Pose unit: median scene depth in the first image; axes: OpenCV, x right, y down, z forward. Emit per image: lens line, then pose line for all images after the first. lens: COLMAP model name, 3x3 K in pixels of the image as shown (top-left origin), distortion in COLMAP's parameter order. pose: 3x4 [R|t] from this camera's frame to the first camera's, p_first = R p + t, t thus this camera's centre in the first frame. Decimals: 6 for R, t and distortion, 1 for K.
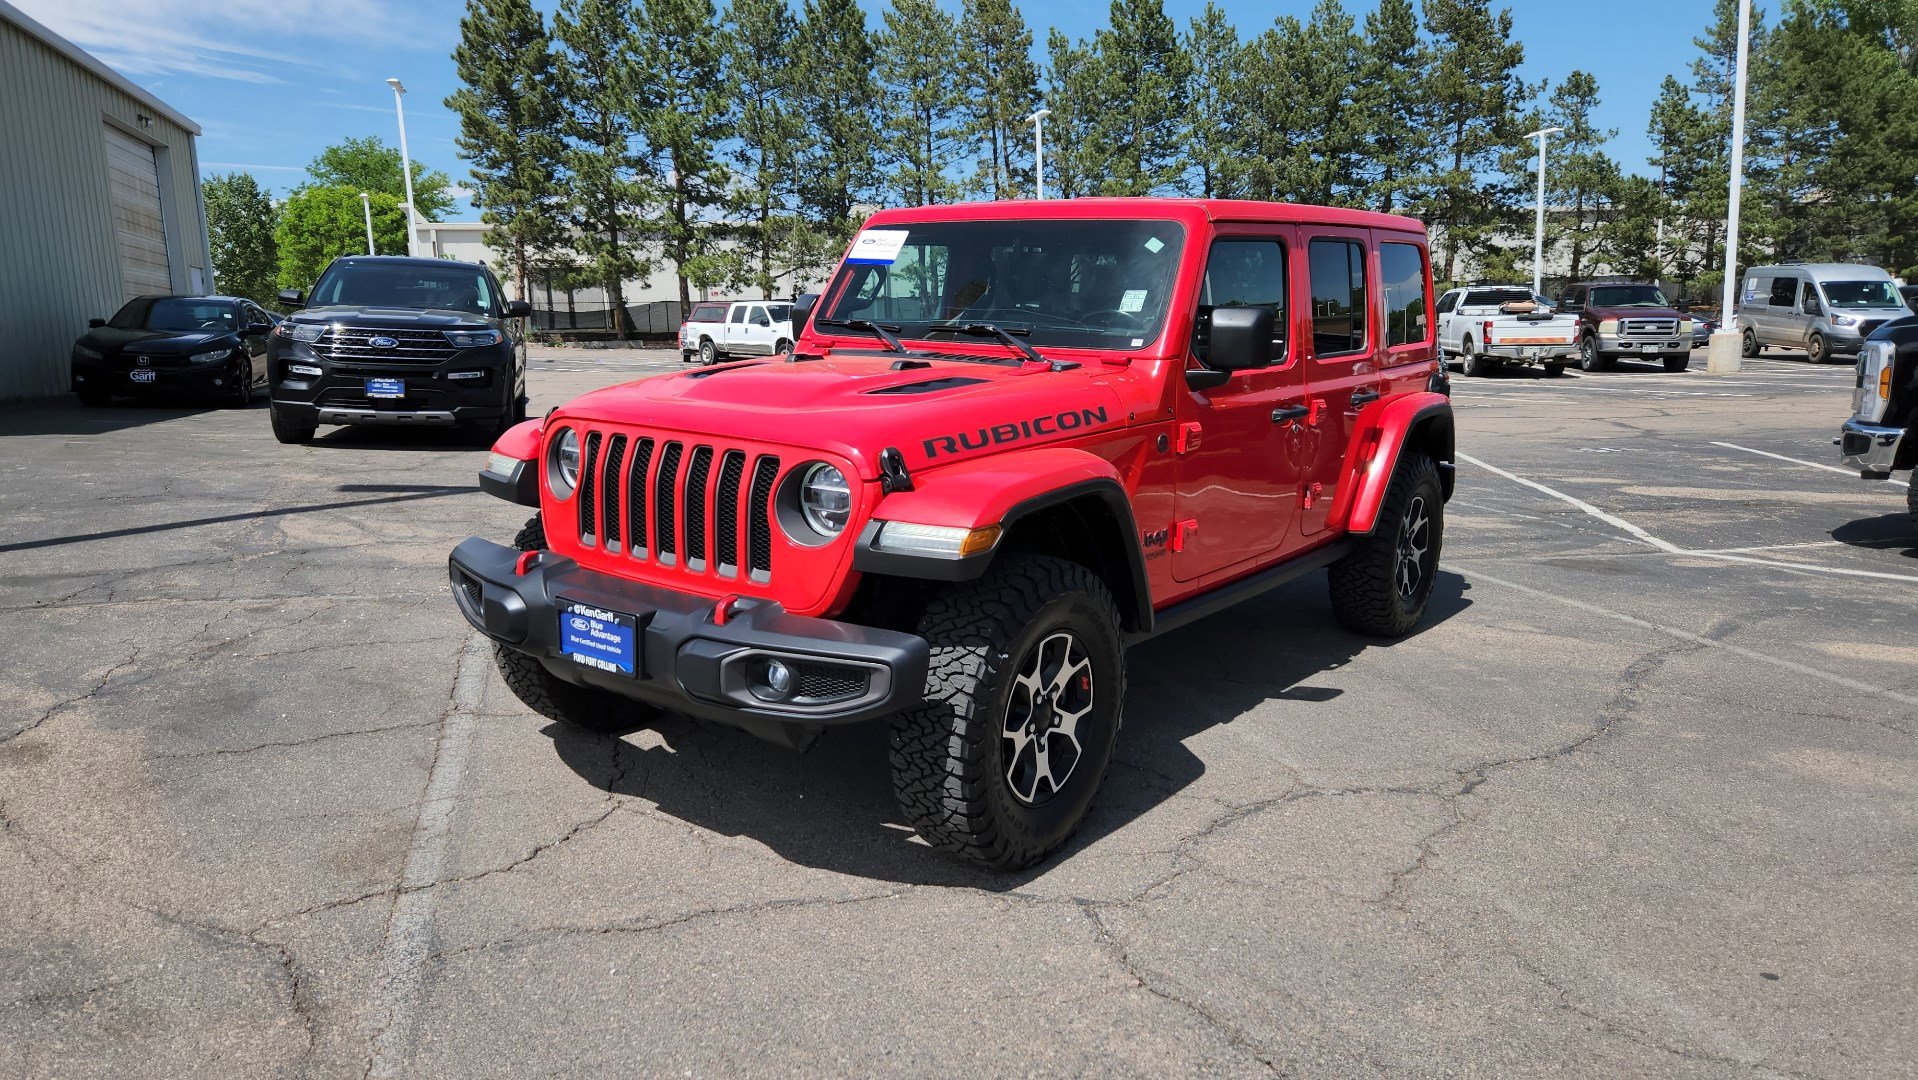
lens RADIAL K [[1286.9, 0, 917.3], [0, 1286.9, 540.9], [0, 0, 1]] dist [0.070402, -0.056399]
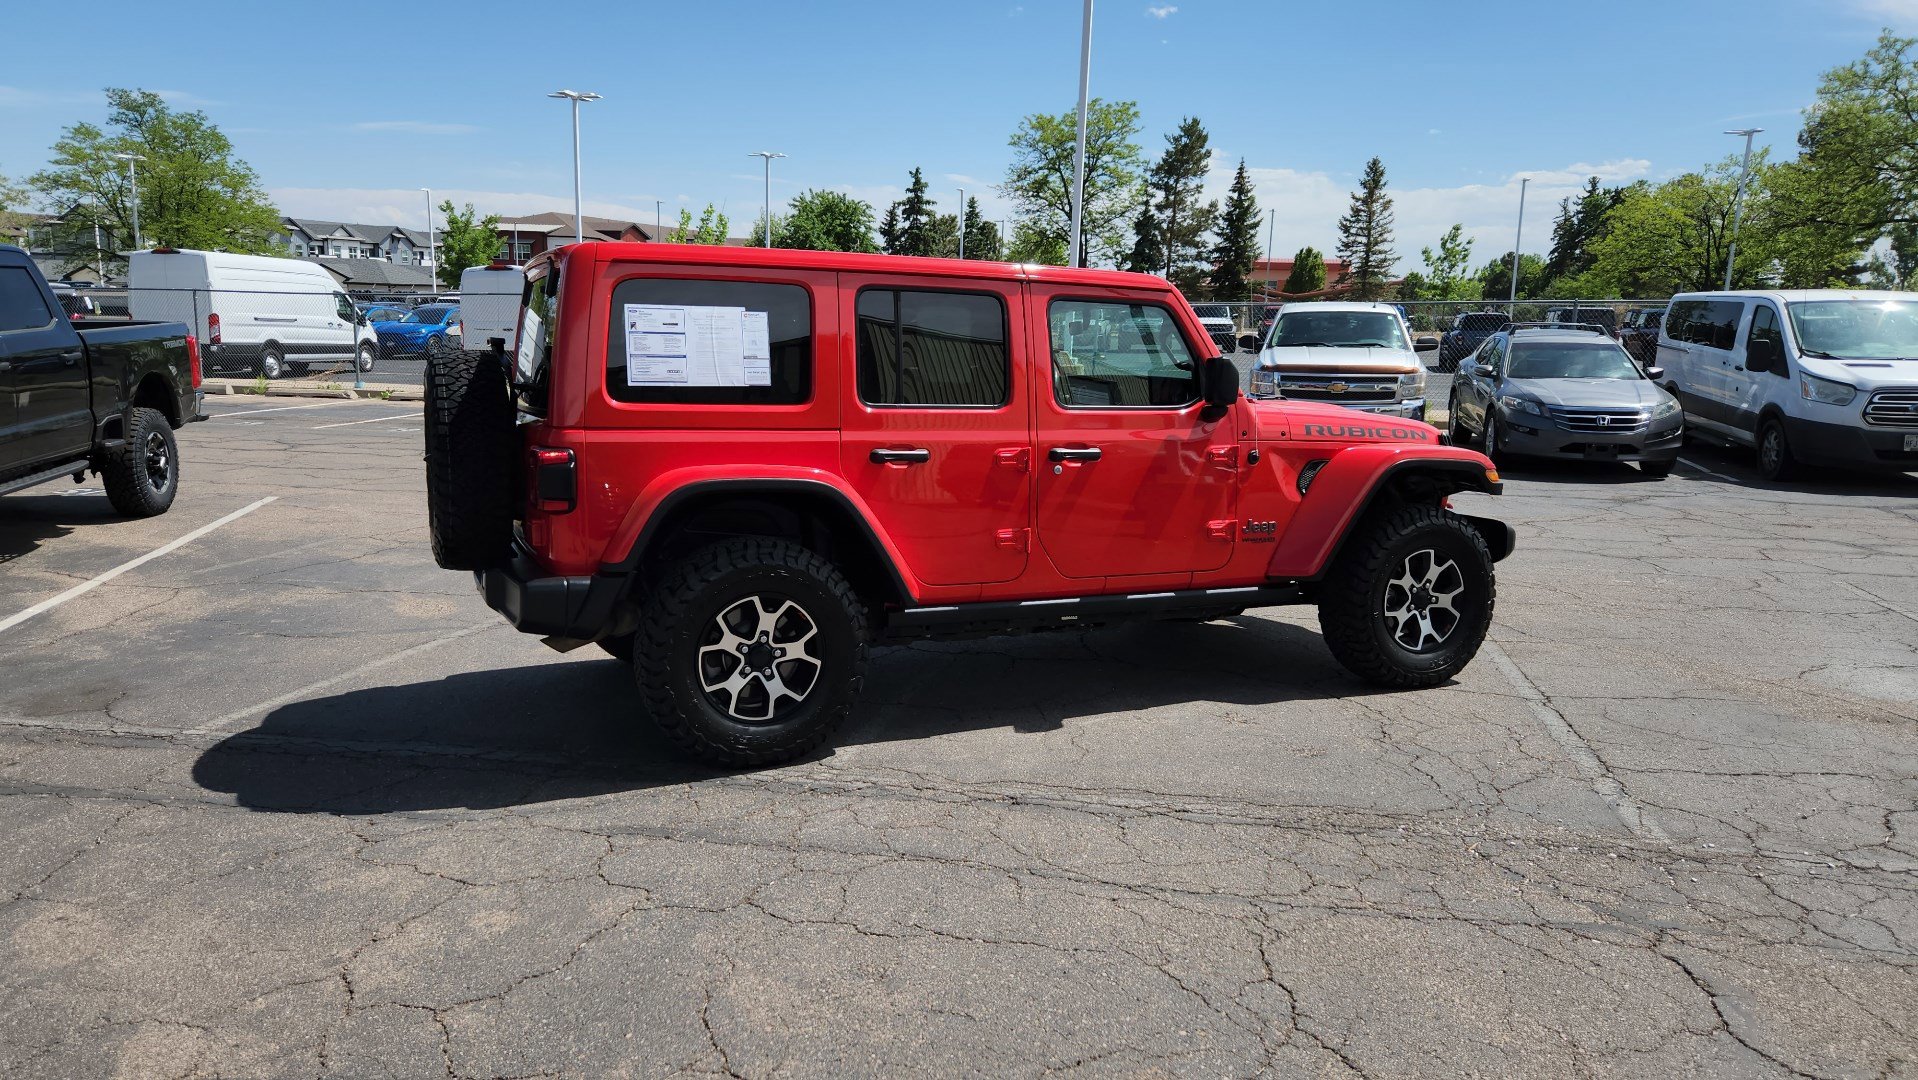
lens RADIAL K [[1286.9, 0, 927.7], [0, 1286.9, 541.5], [0, 0, 1]] dist [0.070402, -0.056399]
pose [[-0.868428, -0.087786, 0.487982, -0.090262], [0.077112, 0.948312, 0.307828, -0.088960], [-0.489782, 0.304956, -0.816771, 0.461103]]
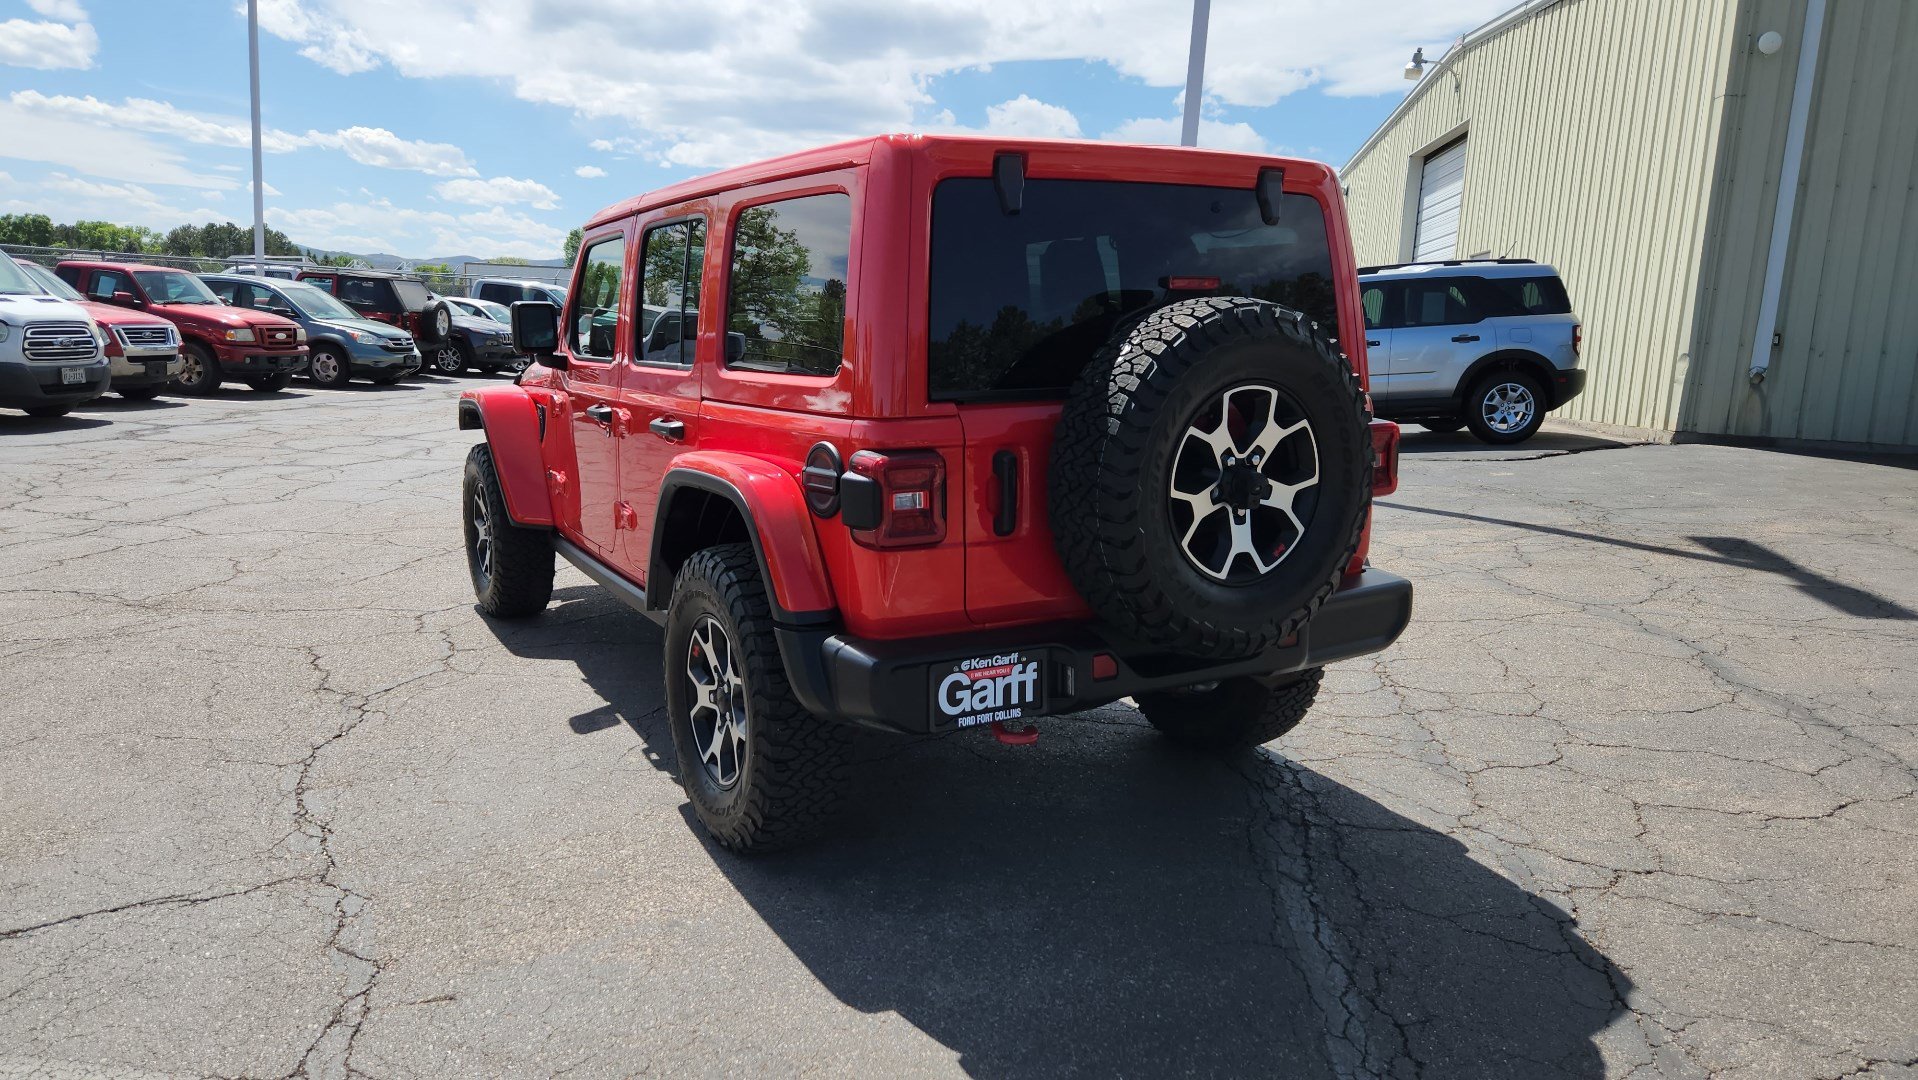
lens RADIAL K [[1286.9, 0, 924.4], [0, 1286.9, 530.4], [0, 0, 1]] dist [0.070402, -0.056399]
pose [[-0.389305, 0.141189, -0.910224, 0.229764], [-0.187341, 0.955391, 0.228321, -0.059402], [0.901856, 0.259409, -0.345488, 0.332806]]
